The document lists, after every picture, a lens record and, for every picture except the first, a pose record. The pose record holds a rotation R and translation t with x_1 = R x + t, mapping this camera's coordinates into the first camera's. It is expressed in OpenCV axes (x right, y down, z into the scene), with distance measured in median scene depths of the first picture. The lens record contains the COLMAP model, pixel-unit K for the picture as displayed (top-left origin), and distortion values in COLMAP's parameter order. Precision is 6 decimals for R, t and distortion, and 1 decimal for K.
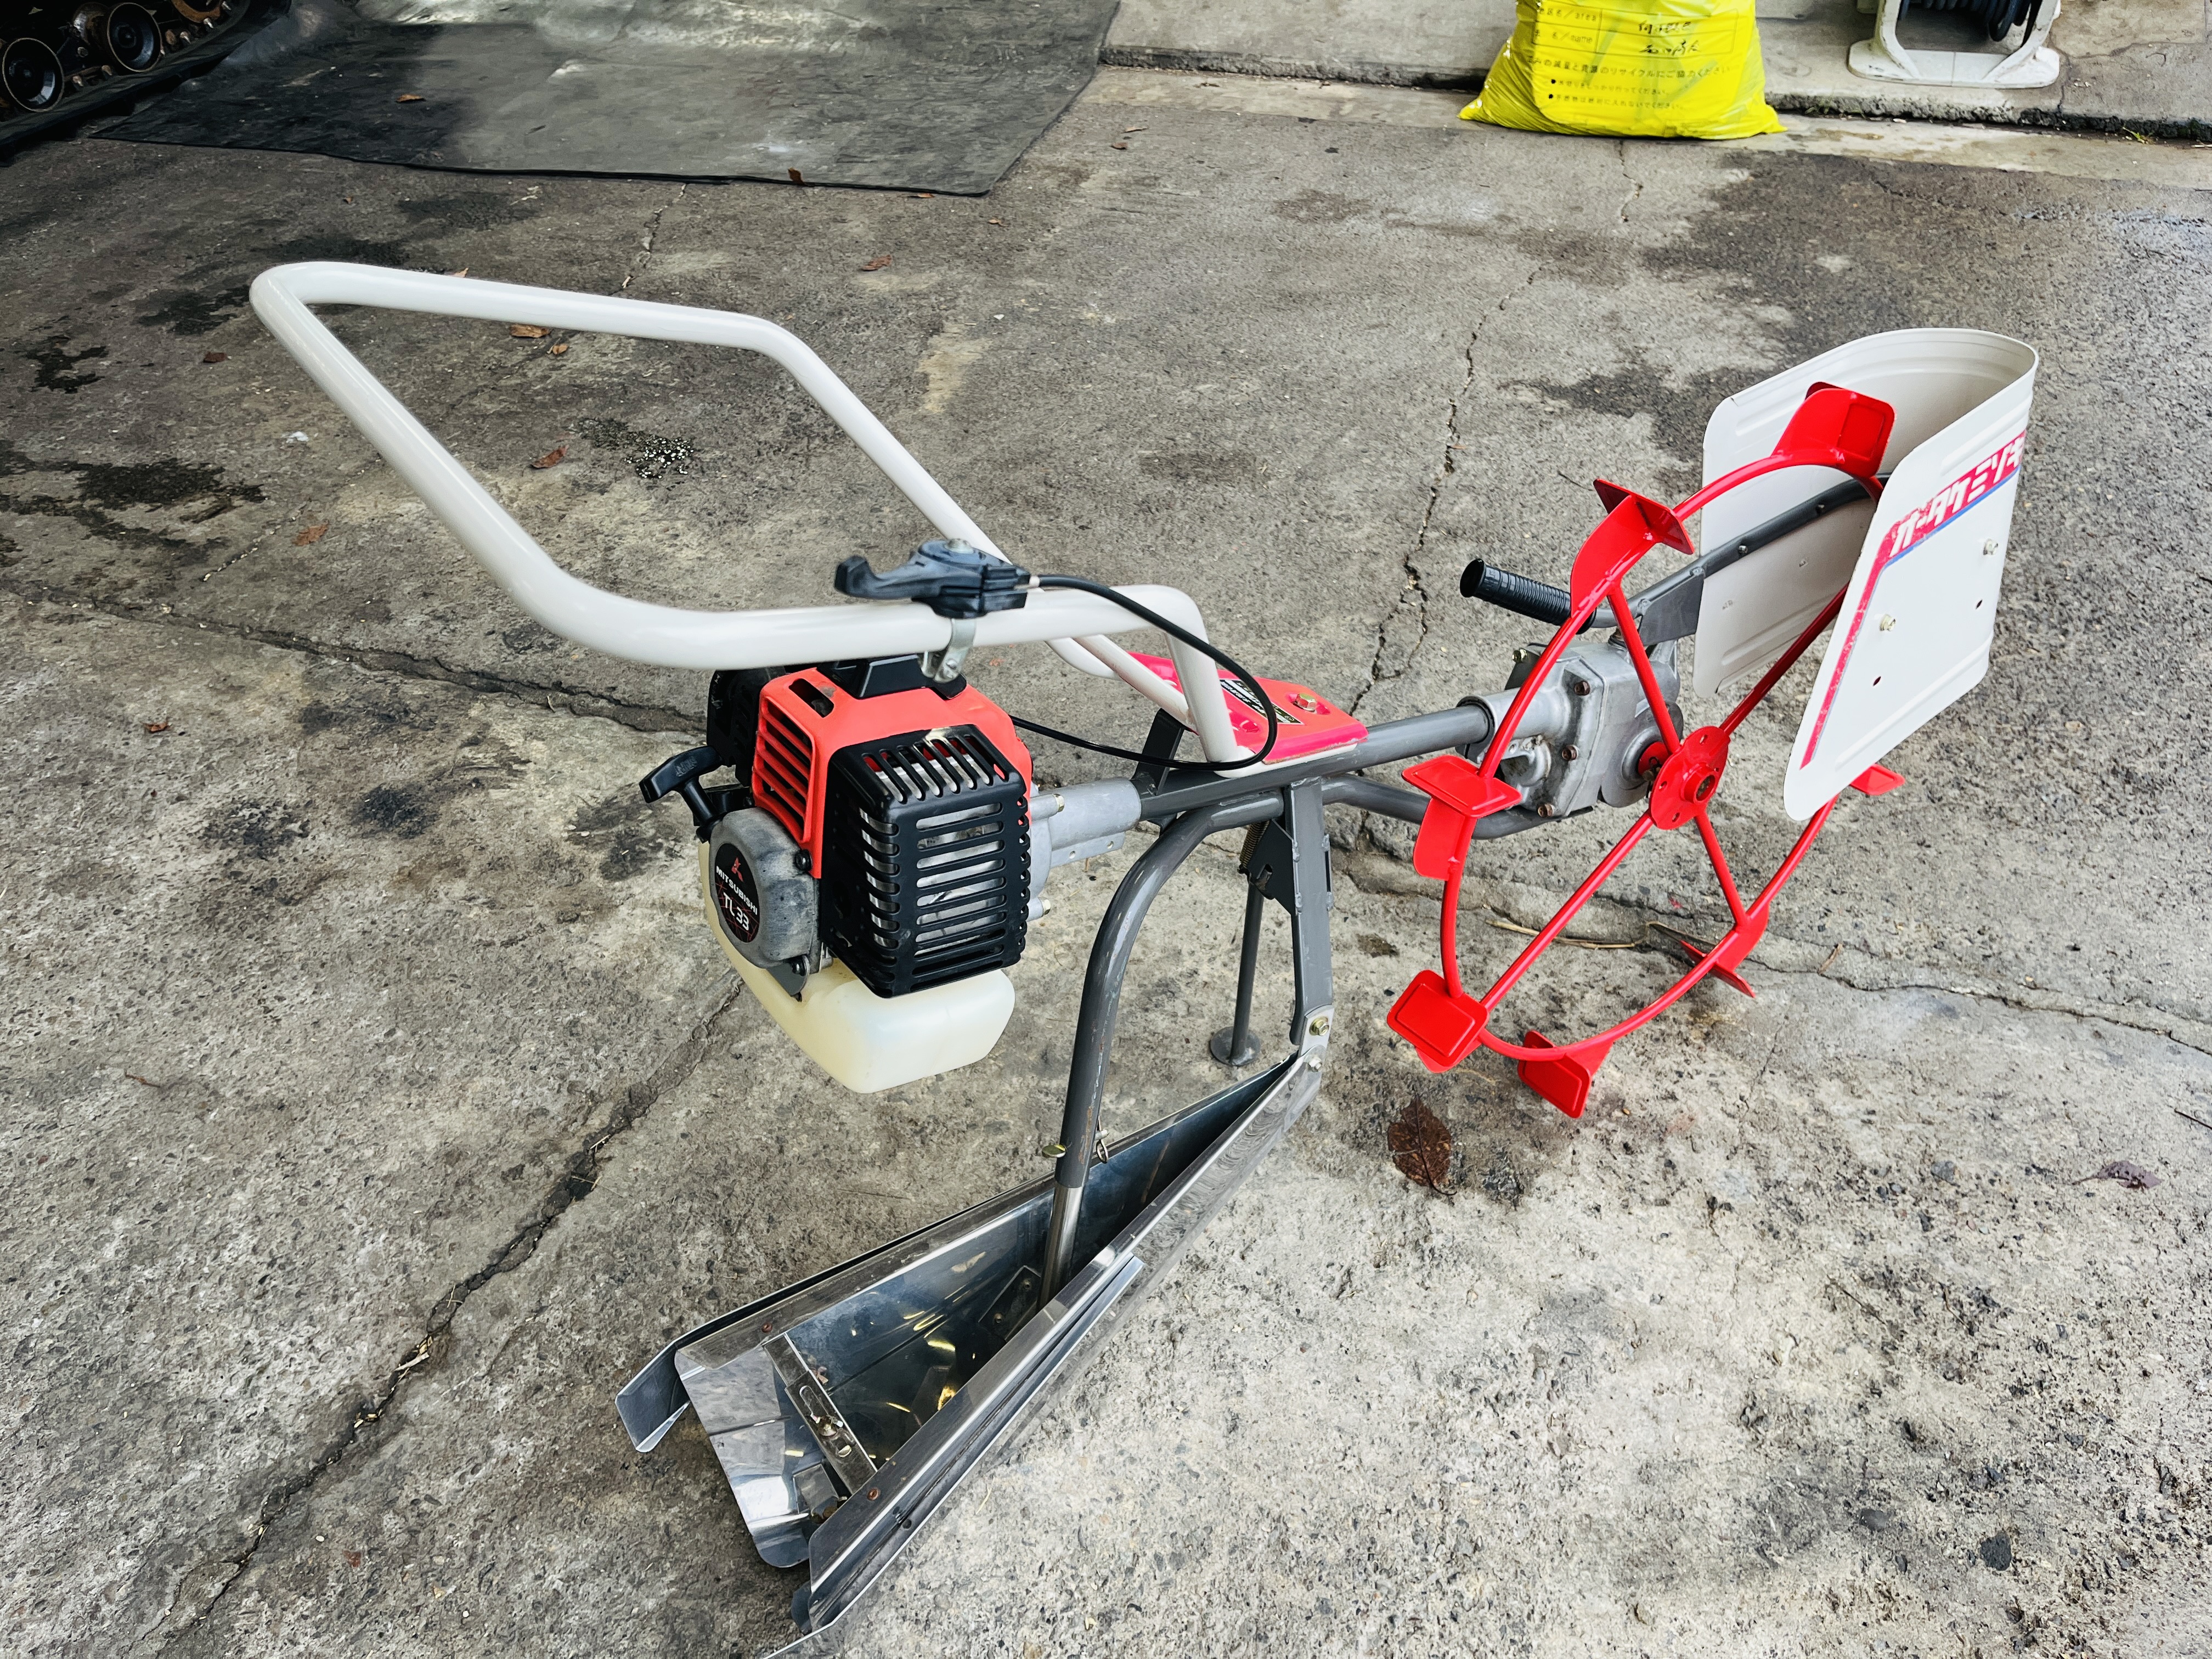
lens RADIAL K [[1670.2, 0, 1101.7], [0, 1670.2, 828.0], [0, 0, 1]] dist [0.061169, -0.092456]
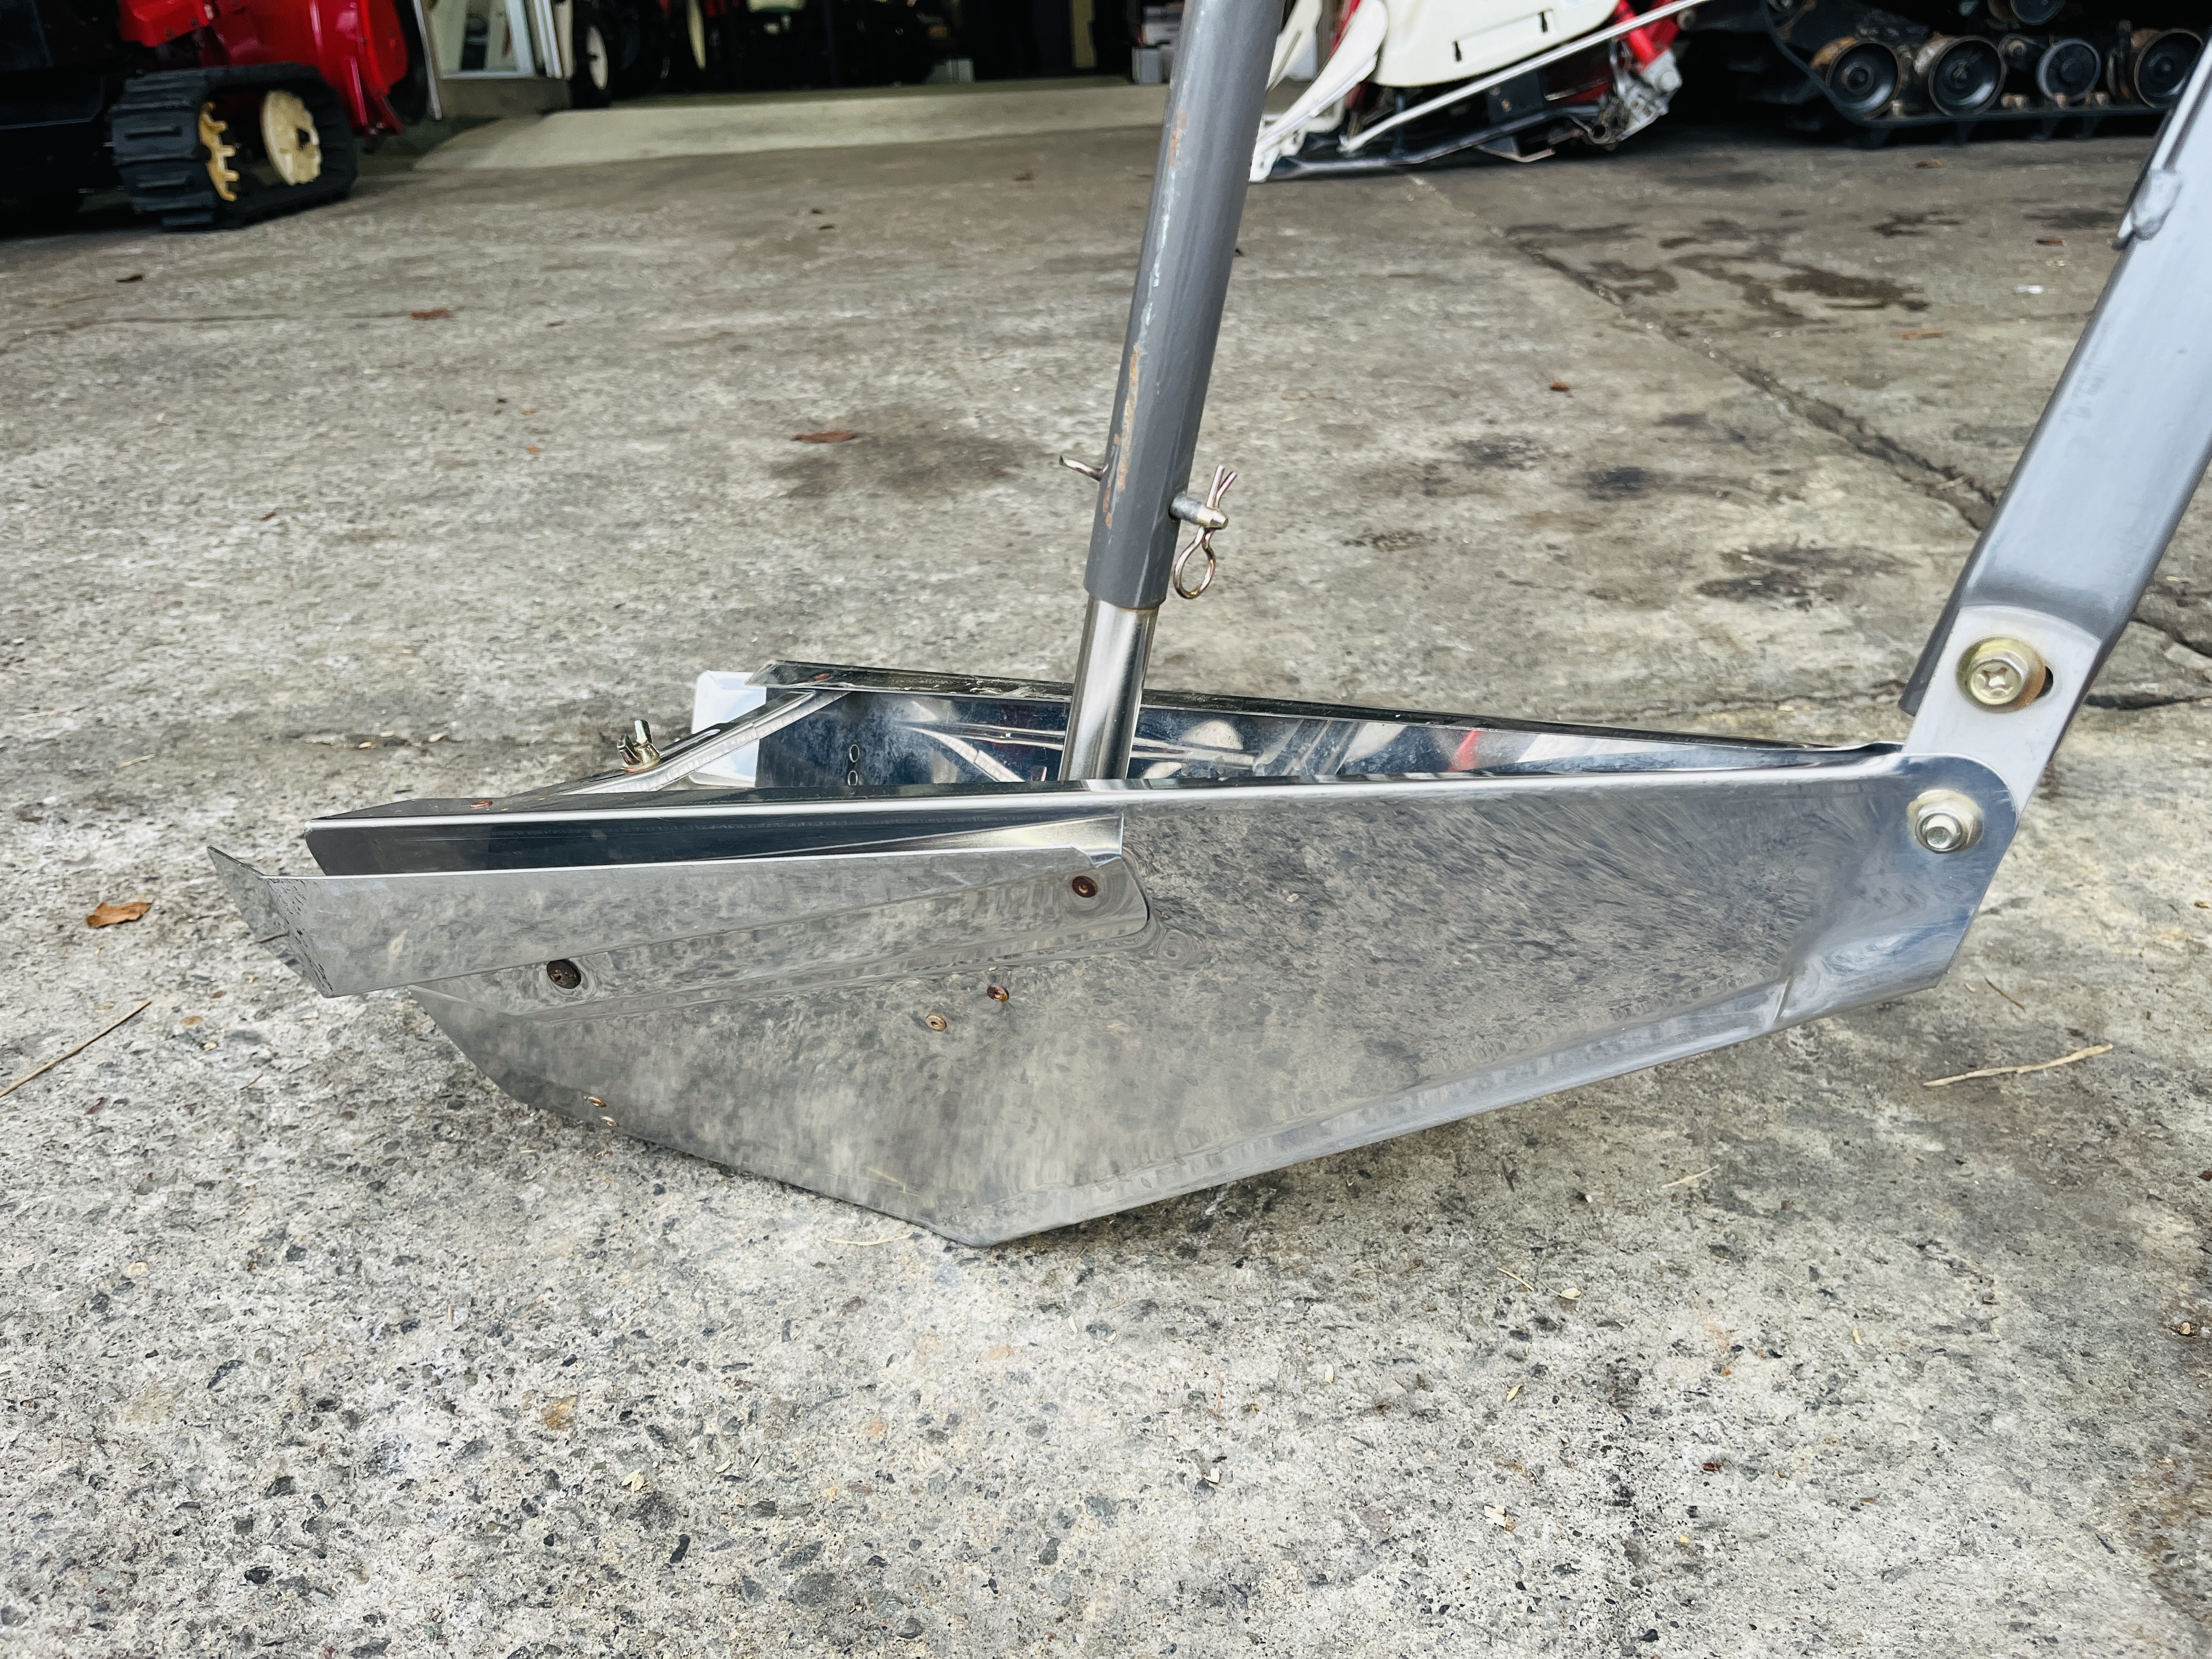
lens RADIAL K [[1683.9, 0, 1124.8], [0, 1683.9, 821.0], [0, 0, 1]] dist [0.066336, -0.108561]
pose [[0.364686, 0.418645, -0.831709, 0.237476], [-0.554147, 0.815401, 0.167455, 0.127399], [0.748281, 0.399821, 0.529357, 0.551133]]
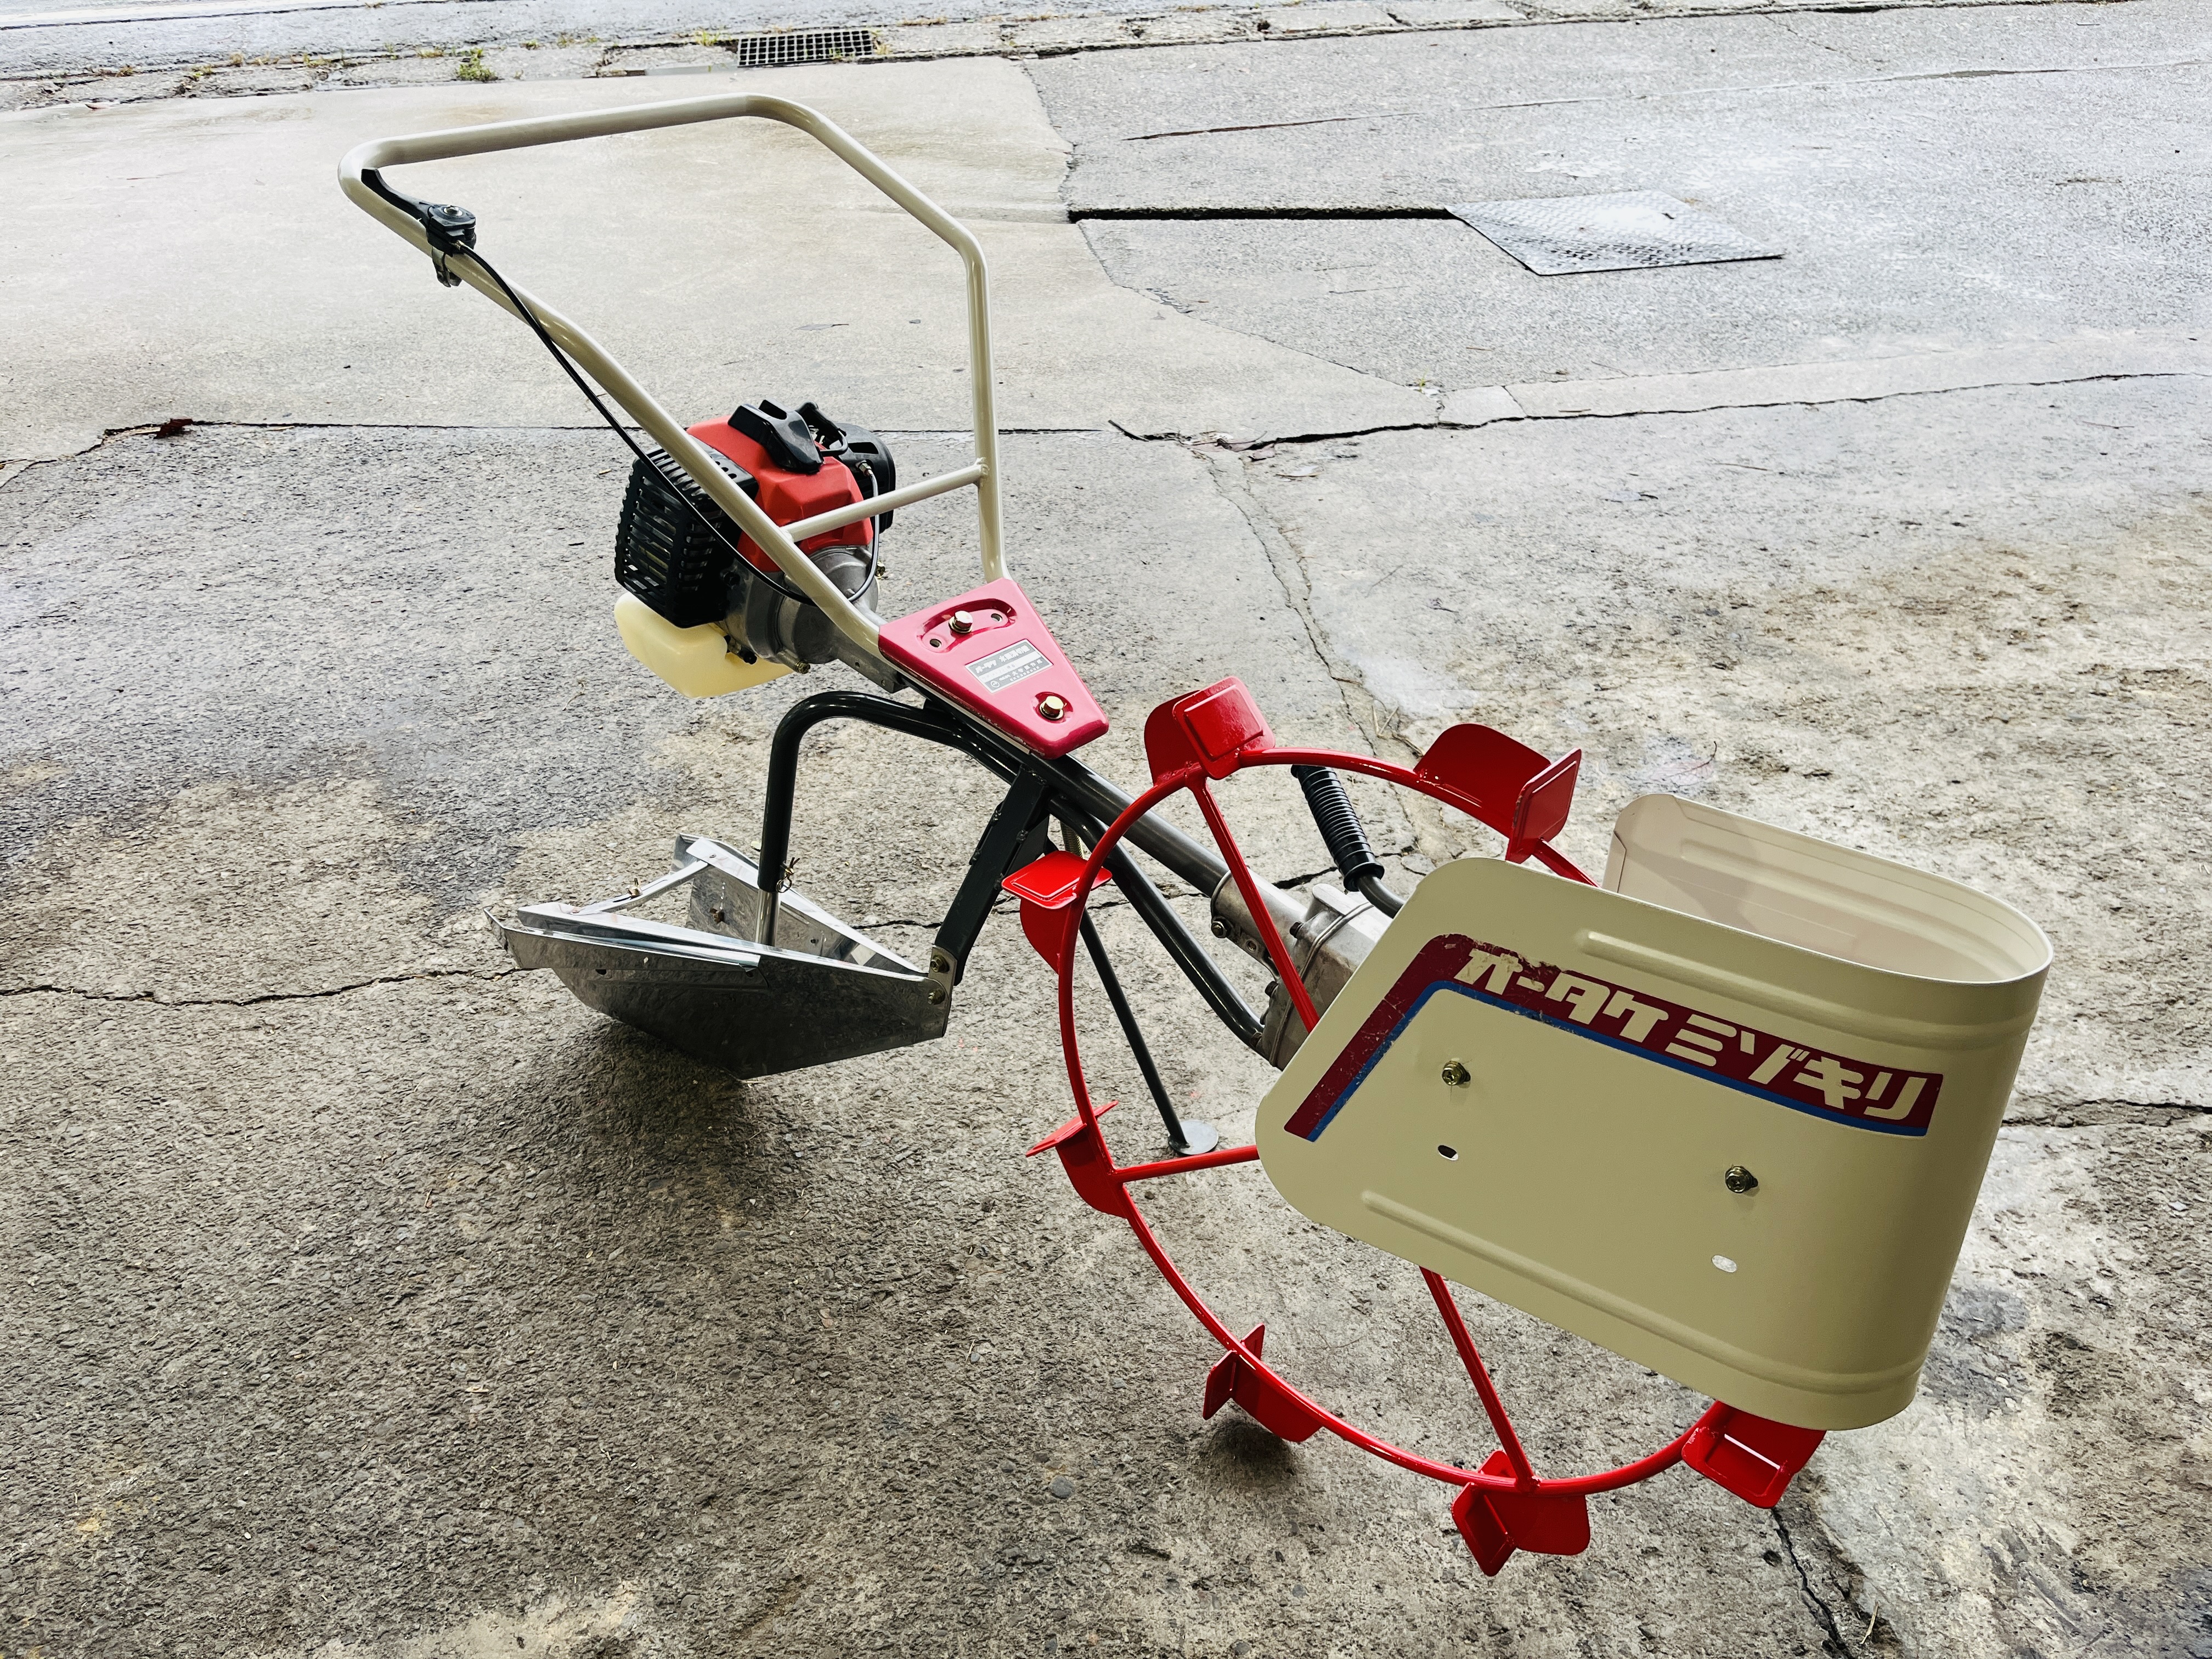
lens RADIAL K [[1661.8, 0, 1112.3], [0, 1661.8, 834.8], [0, 0, 1]] dist [0.057336, -0.079191]
pose [[-0.446893, -0.436985, 0.780597, -0.660162], [0.597135, 0.504019, 0.624015, -0.873667], [-0.666120, 0.744990, 0.035697, 1.173595]]
